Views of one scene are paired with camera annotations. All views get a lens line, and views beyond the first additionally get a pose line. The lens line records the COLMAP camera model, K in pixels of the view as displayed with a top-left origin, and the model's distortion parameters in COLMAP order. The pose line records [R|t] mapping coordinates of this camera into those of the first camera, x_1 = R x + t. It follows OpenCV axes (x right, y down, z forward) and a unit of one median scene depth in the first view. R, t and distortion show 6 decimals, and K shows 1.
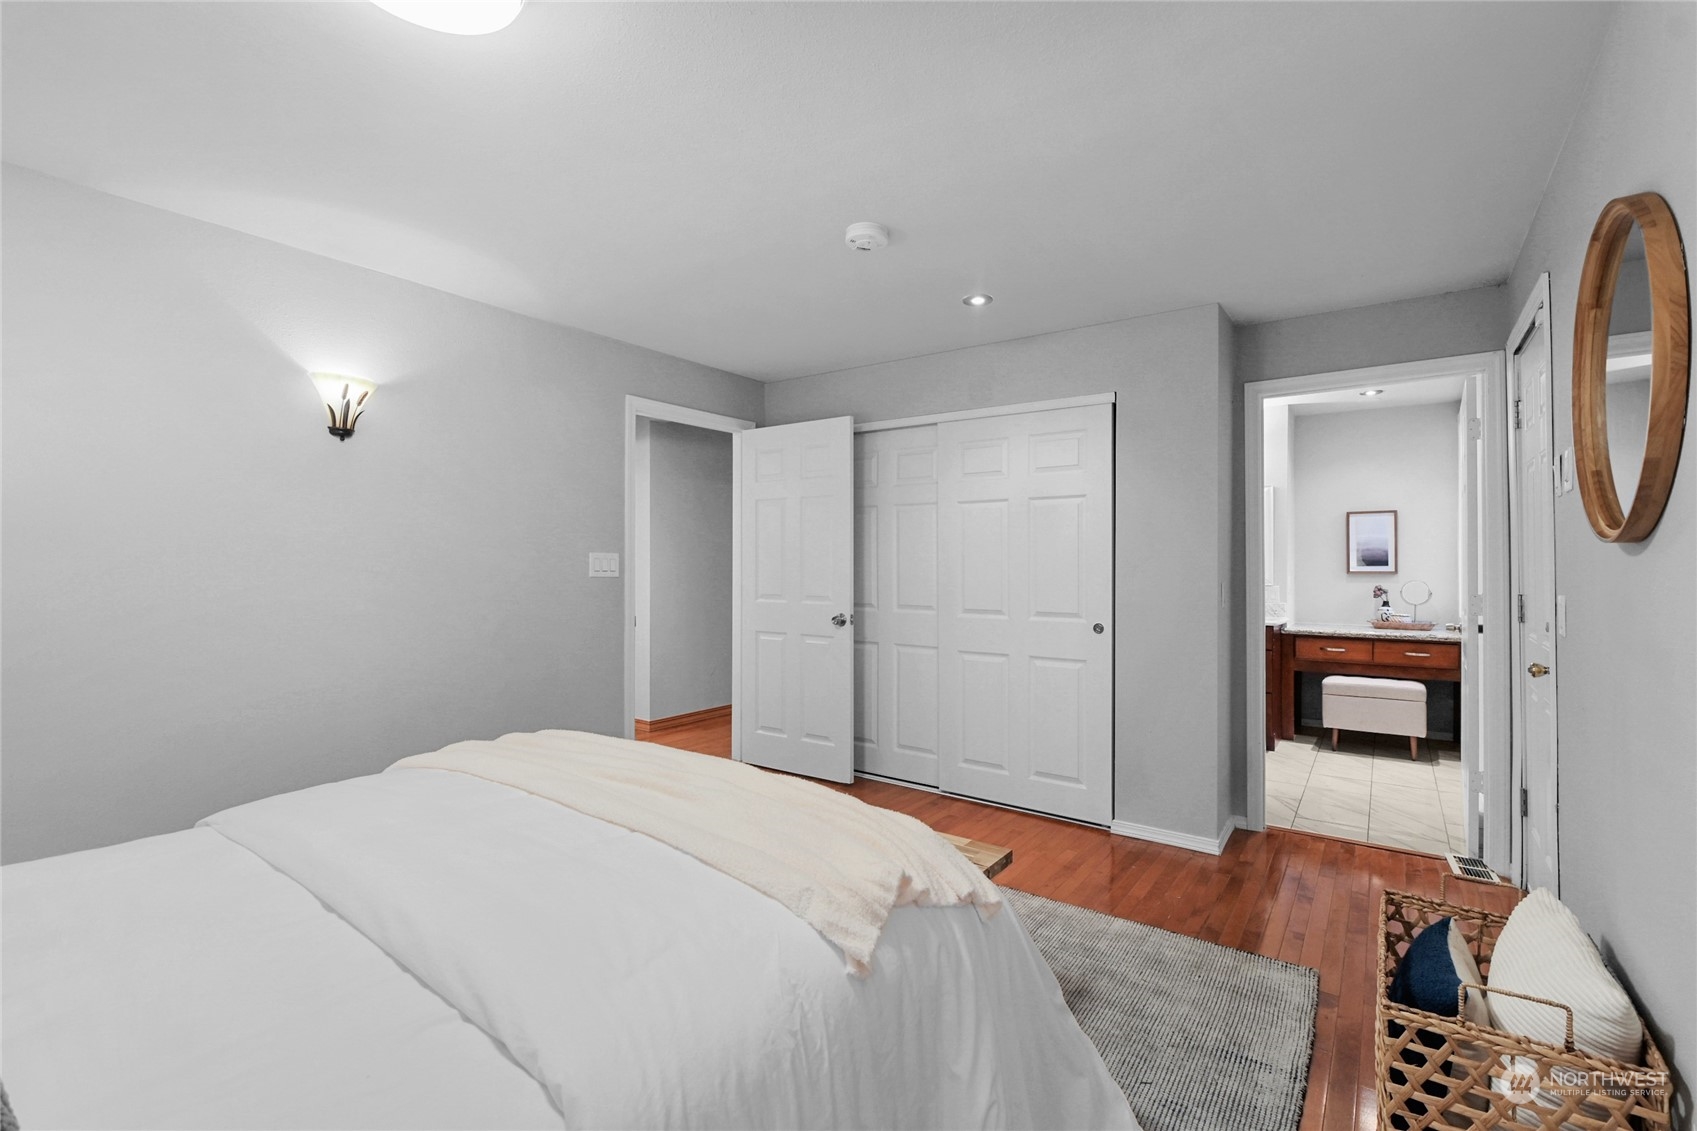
lens RADIAL K [[743.8, 0, 838.8], [0, 743.8, 560.3], [0, 0, 1]] dist [-0.001726, -0.002858]
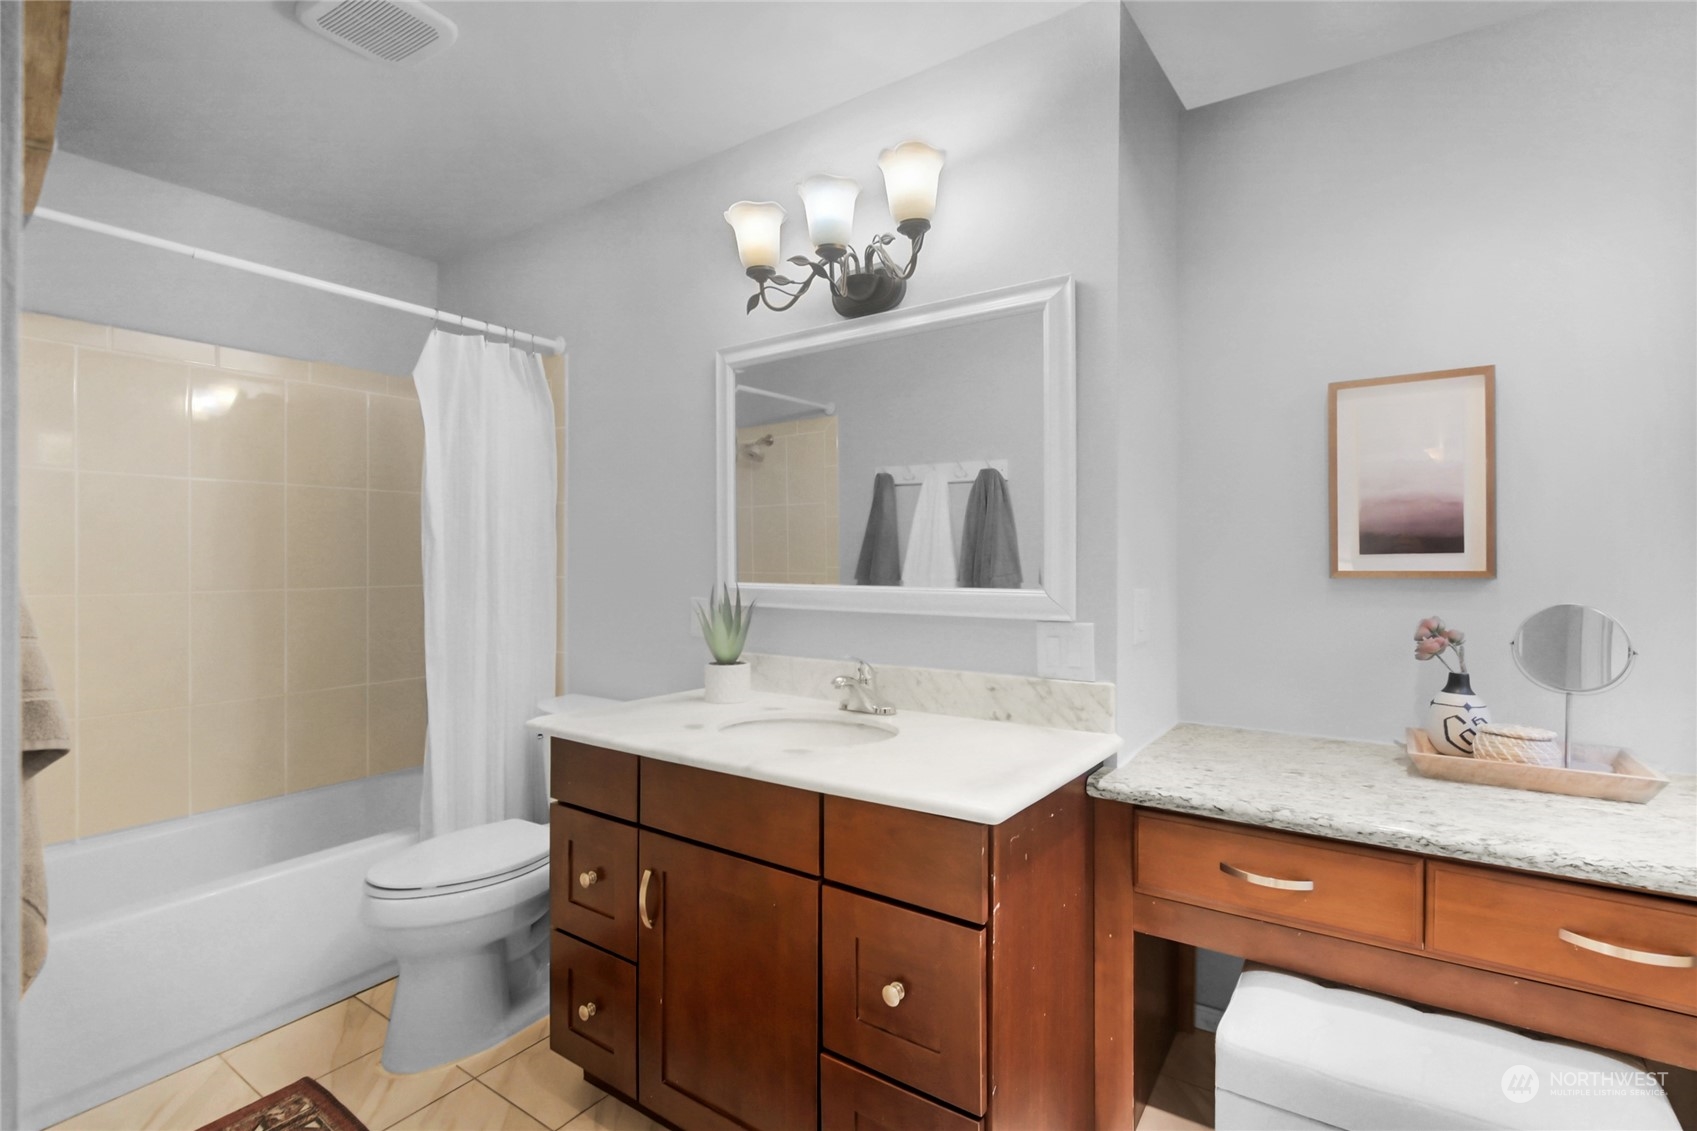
lens RADIAL K [[743.8, 0, 856.3], [0, 743.8, 565.9], [0, 0, 1]] dist [-0.001726, -0.002858]
pose [[0.999934, -0.005740, 0.009989, 0.491985], [0.005635, 0.999929, 0.010514, 0.008152], [-0.010048, -0.010457, 0.999895, 0.703617]]
